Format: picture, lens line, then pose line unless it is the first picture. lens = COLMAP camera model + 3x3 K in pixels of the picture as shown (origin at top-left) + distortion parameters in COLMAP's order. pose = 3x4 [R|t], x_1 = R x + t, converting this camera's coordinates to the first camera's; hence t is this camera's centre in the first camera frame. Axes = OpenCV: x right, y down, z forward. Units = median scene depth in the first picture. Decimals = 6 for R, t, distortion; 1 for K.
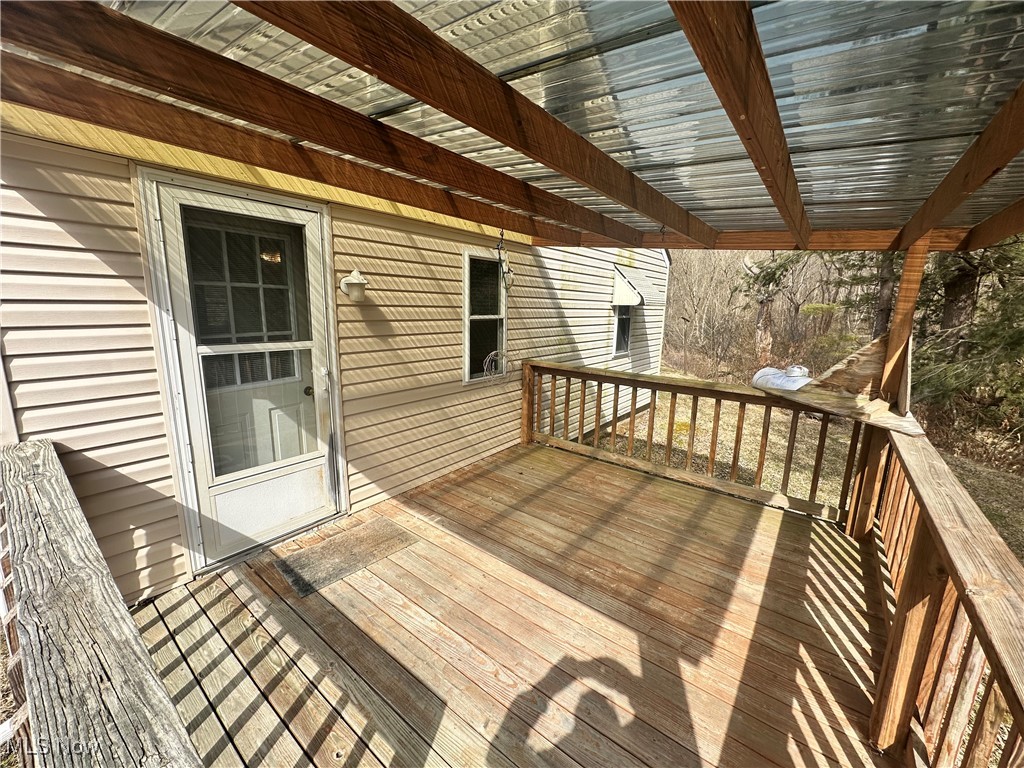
lens RADIAL K [[409.7, 0, 513.1], [0, 409.7, 385.2], [0, 0, 1]] dist [0.000002, 0.001061]
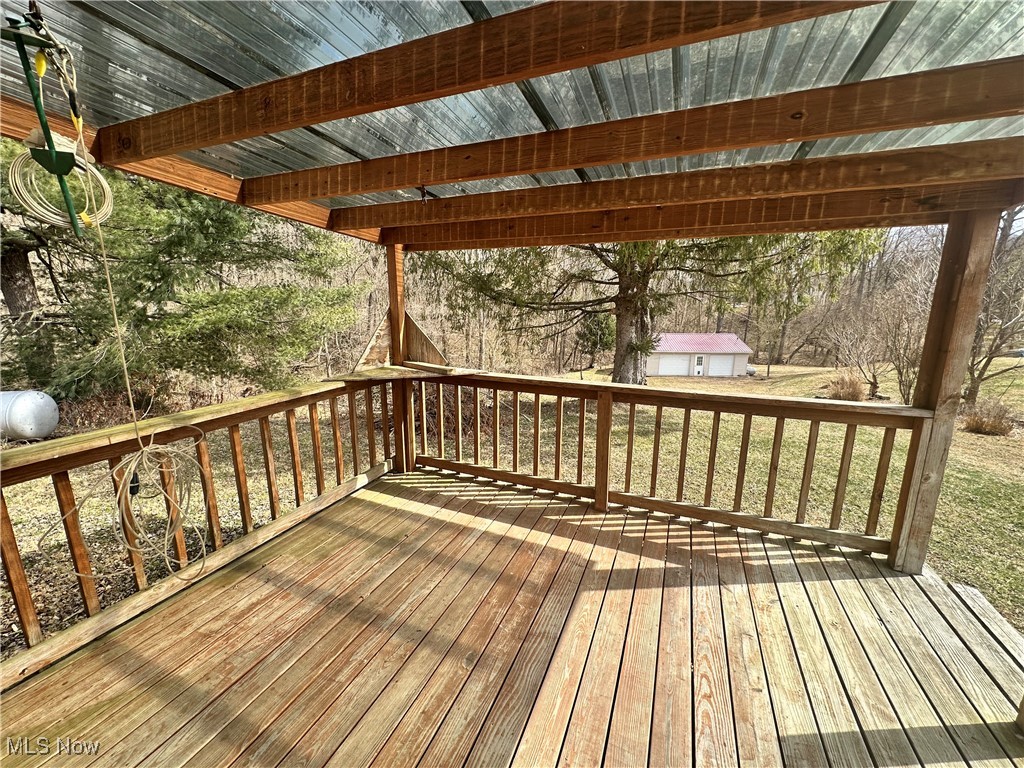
lens RADIAL K [[409.7, 0, 509.1], [0, 409.7, 386.0], [0, 0, 1]] dist [0.000002, 0.001061]
pose [[-0.258209, -0.222425, 0.940136, -0.438905], [0.172764, 0.946818, 0.271455, -0.194964], [-0.950516, 0.232514, -0.206050, 1.004927]]
